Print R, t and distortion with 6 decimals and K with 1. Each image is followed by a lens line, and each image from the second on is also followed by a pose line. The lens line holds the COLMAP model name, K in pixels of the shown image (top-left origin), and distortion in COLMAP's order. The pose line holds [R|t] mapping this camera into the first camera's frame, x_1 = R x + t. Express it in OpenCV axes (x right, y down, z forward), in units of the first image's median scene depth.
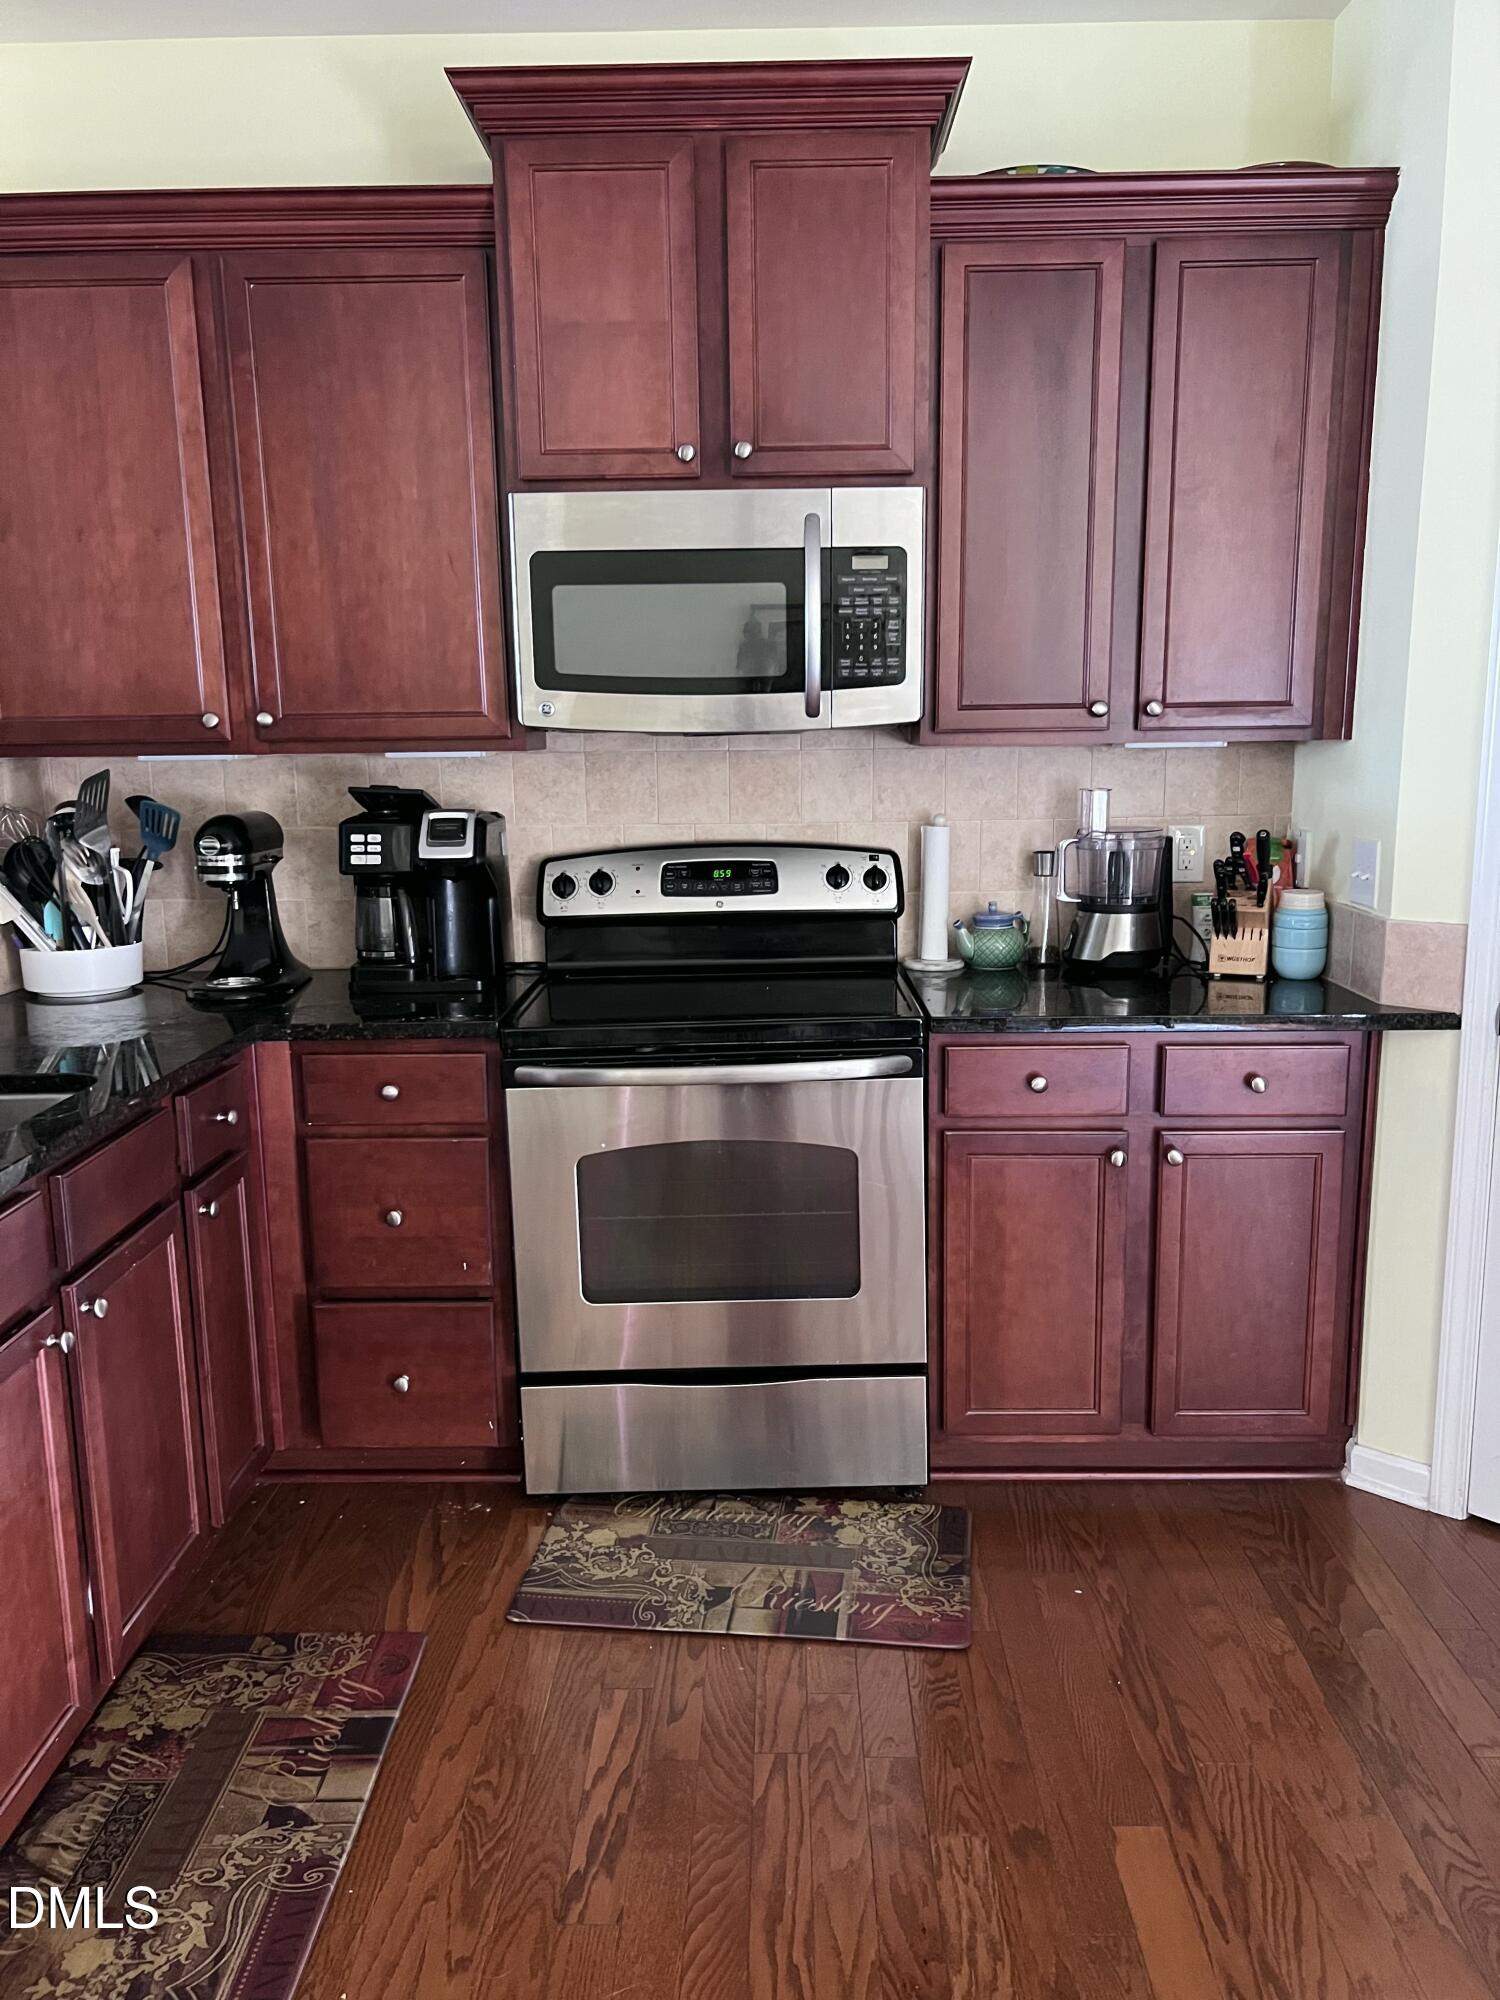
lens RADIAL K [[1507.1, 0, 751.4], [0, 1507.1, 1004.6], [0, 0, 1]] dist [0.064303, -0.072055]
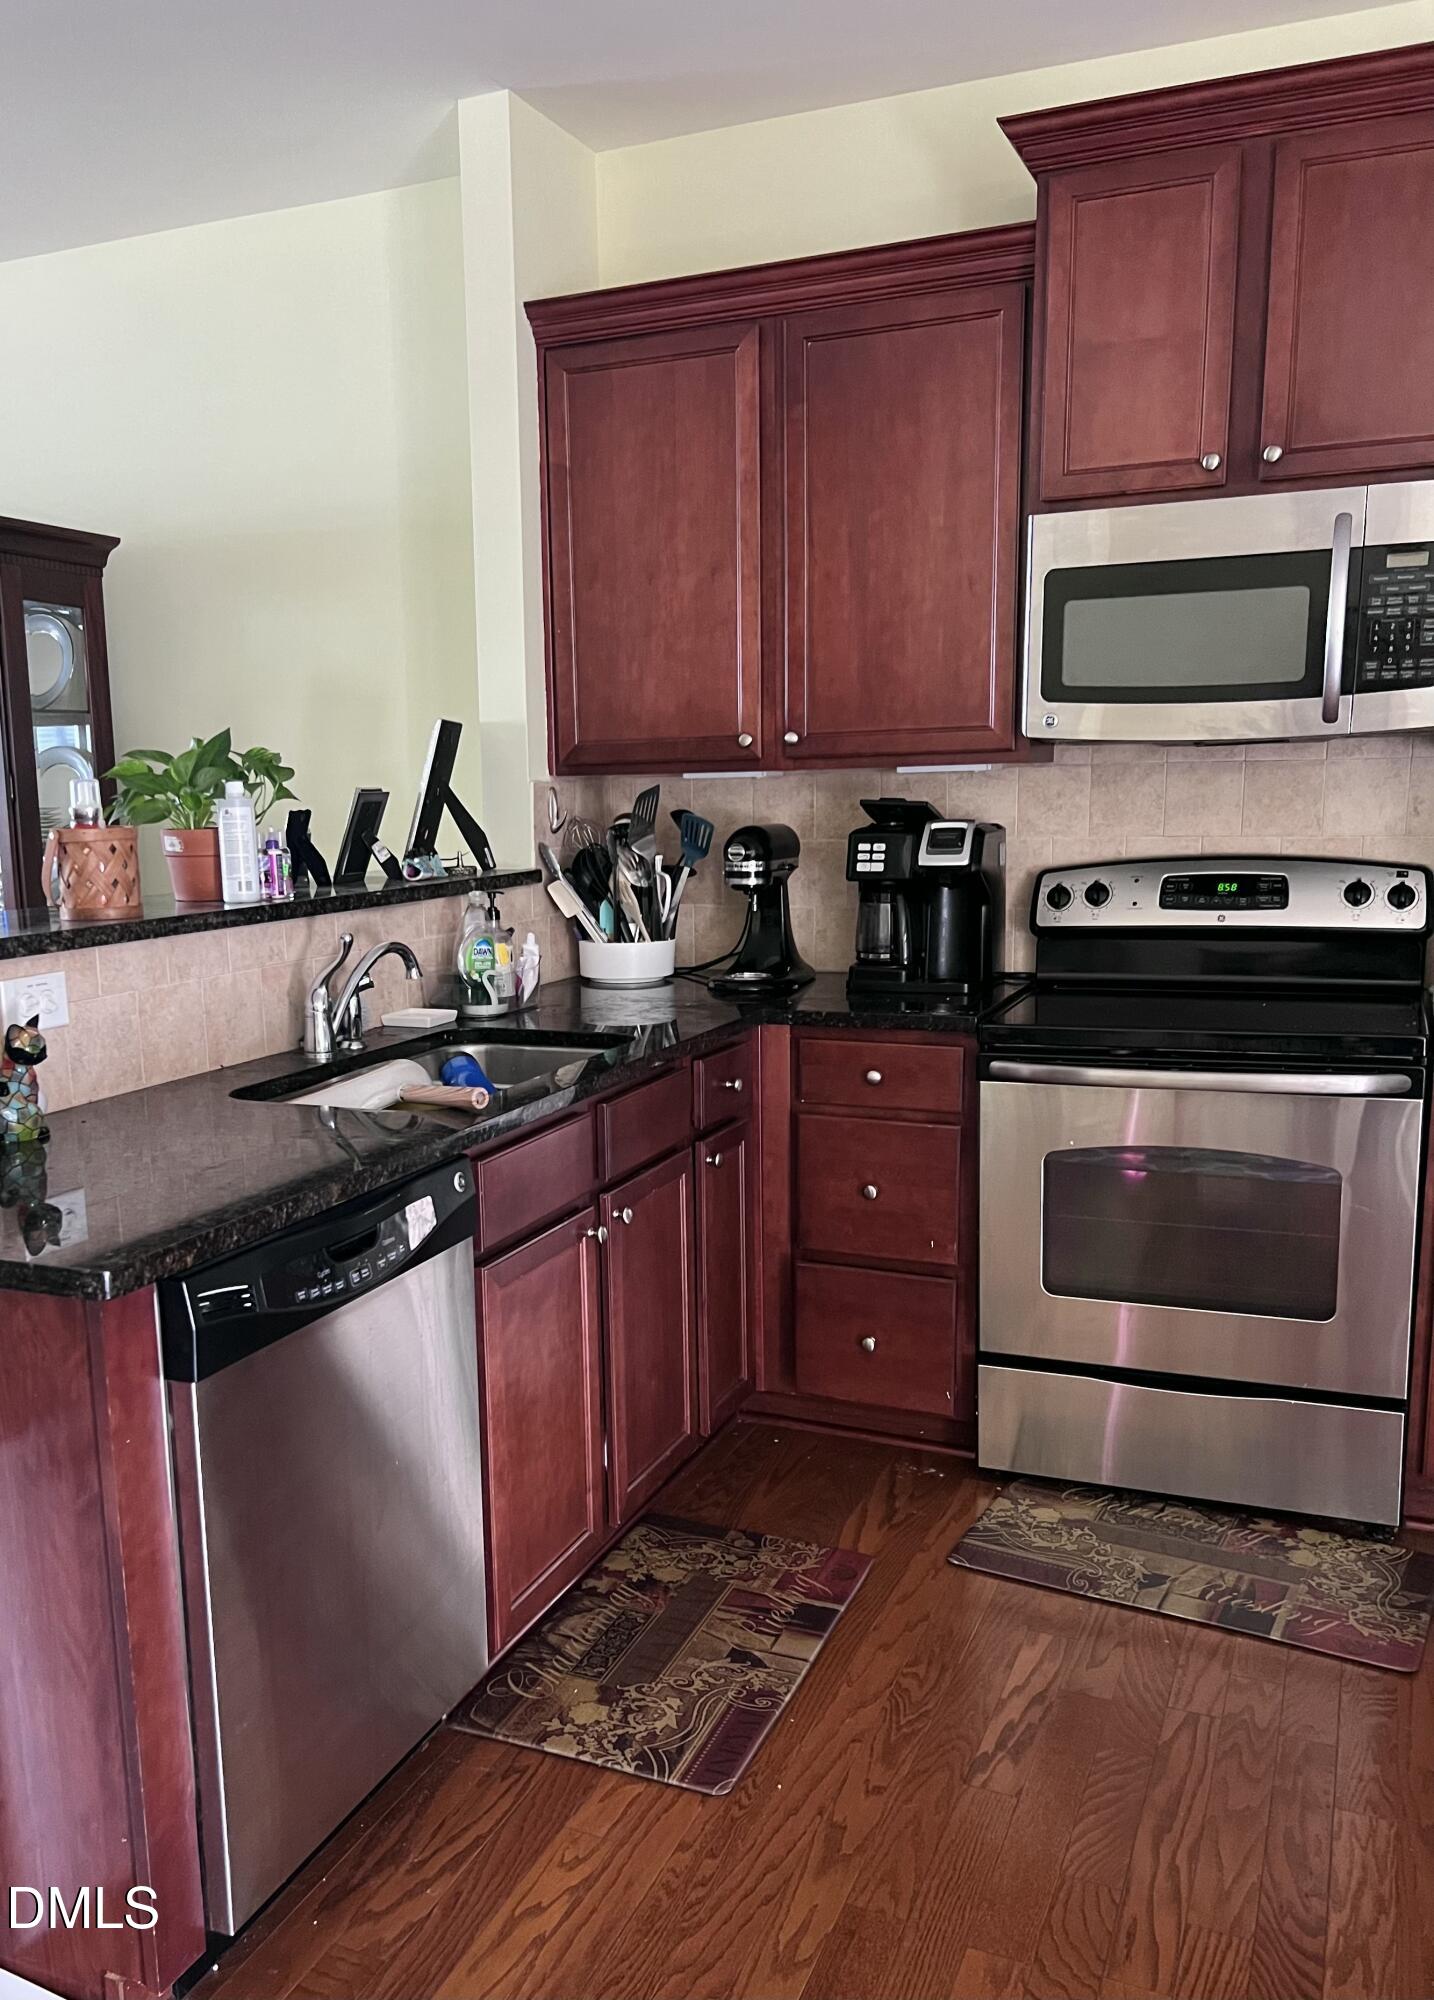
lens RADIAL K [[1635.9, 0, 616.9], [0, 1635.9, 1093.2], [0, 0, 1]] dist [0.046718, -0.042978]
pose [[0.914733, 0.071517, -0.397679, 0.061230], [-0.063928, 0.997431, 0.032327, 0.042659], [0.398970, -0.004147, 0.916955, -0.158044]]
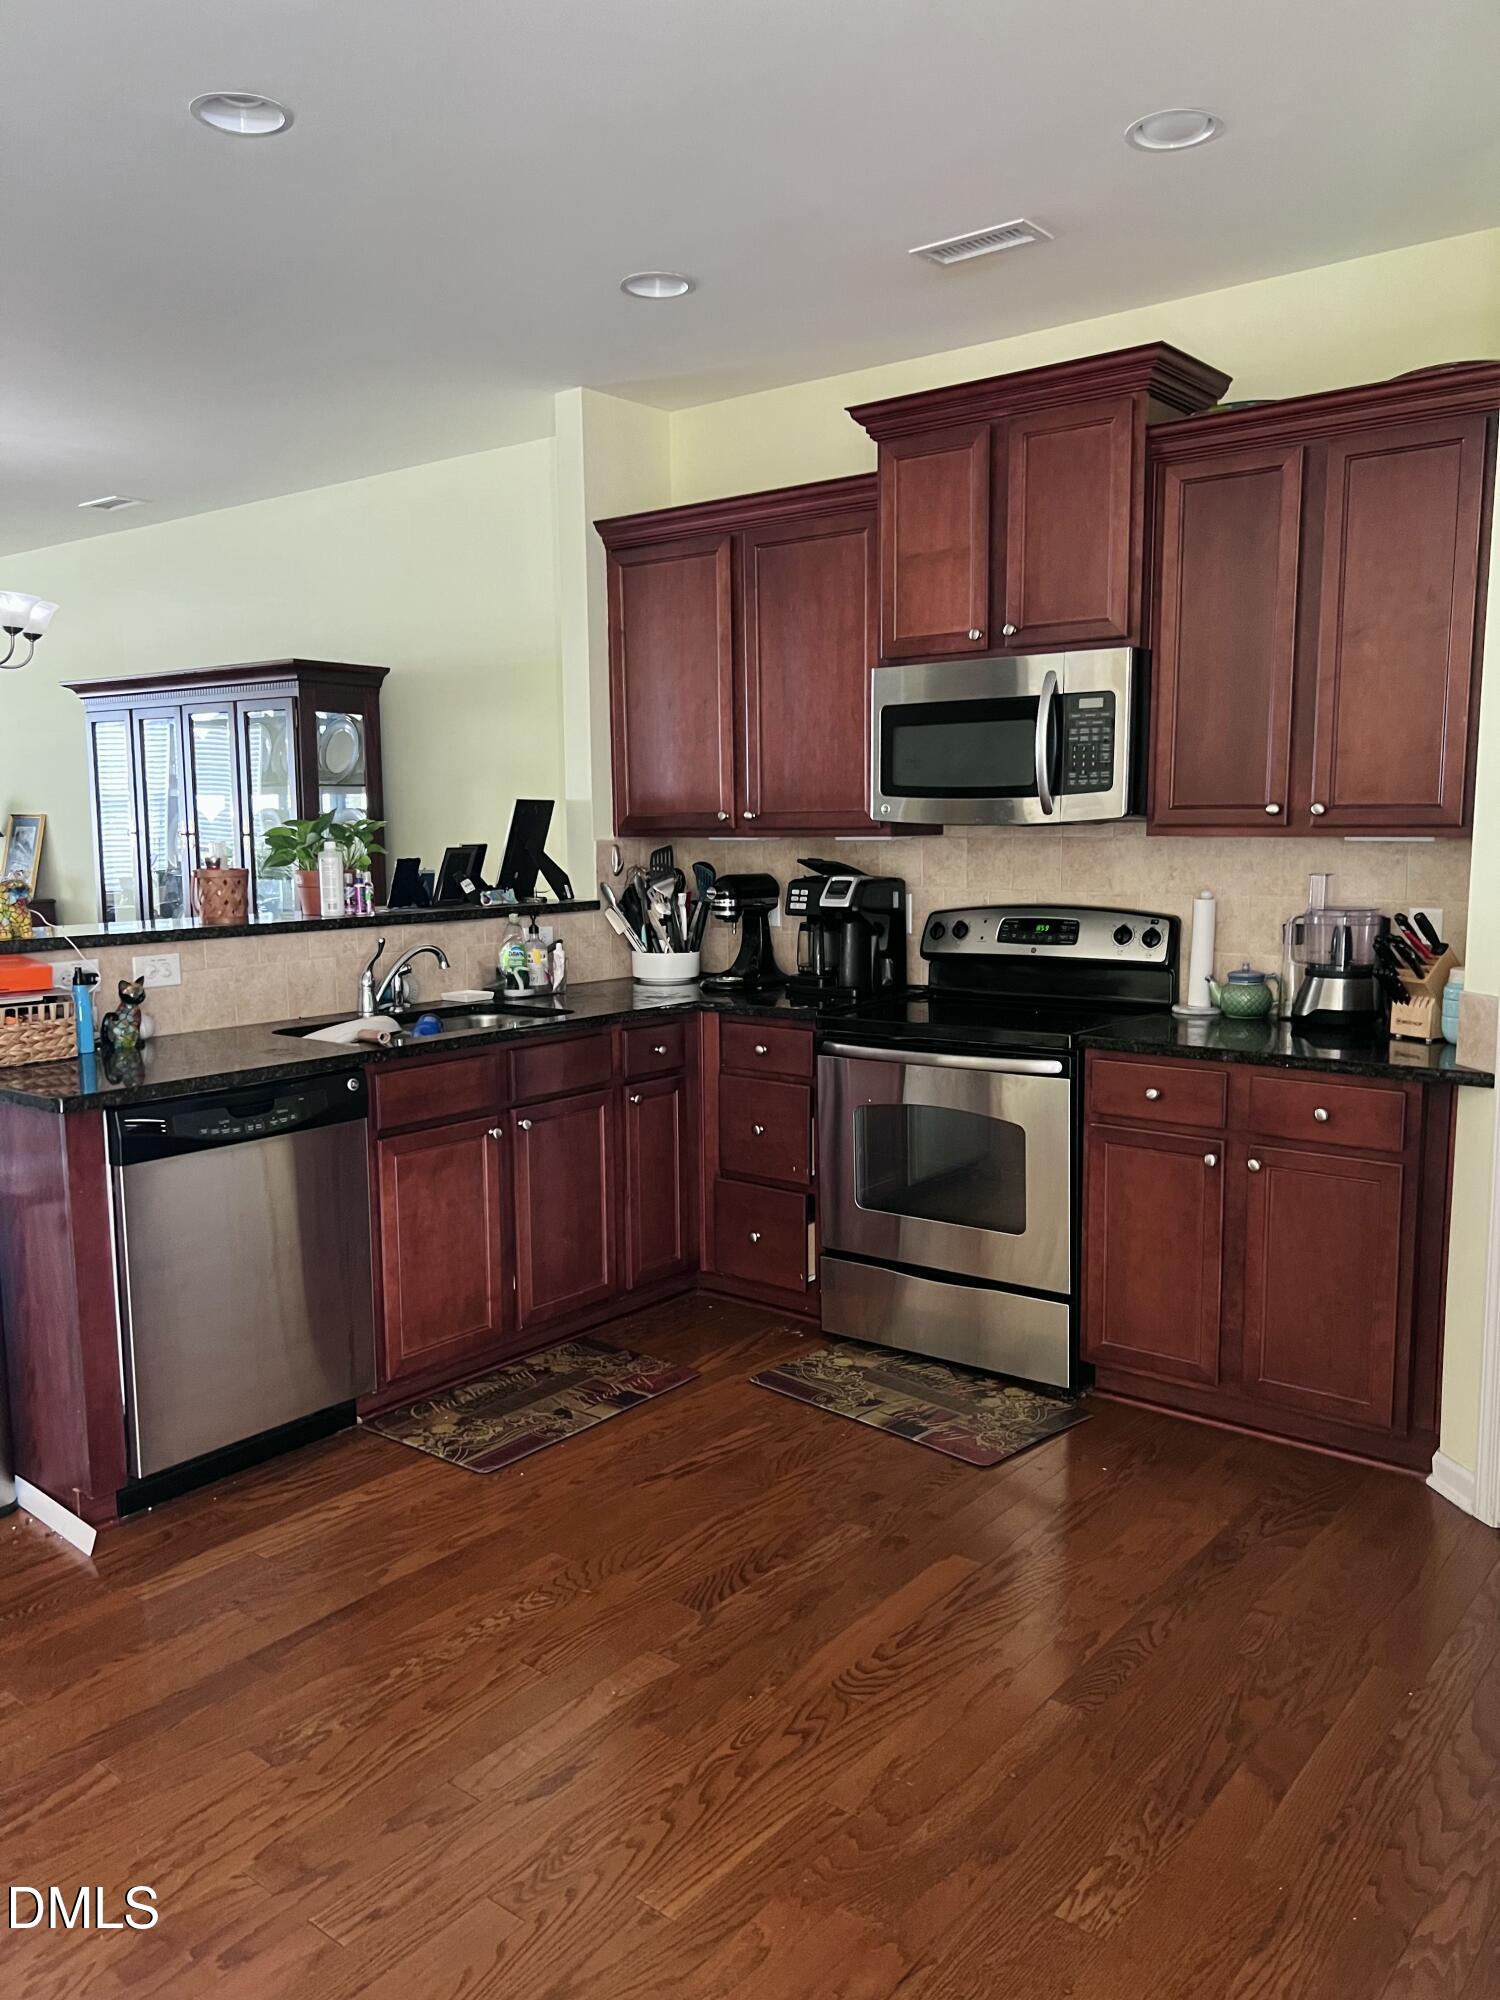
lens RADIAL K [[1507.1, 0, 754.1], [0, 1507.1, 1025.2], [0, 0, 1]] dist [0.064303, -0.072055]
pose [[0.793030, 0.091224, -0.602314, 0.690375], [-0.112041, 0.993699, 0.002983, 0.027493], [0.598791, 0.065118, 0.798254, -0.256453]]
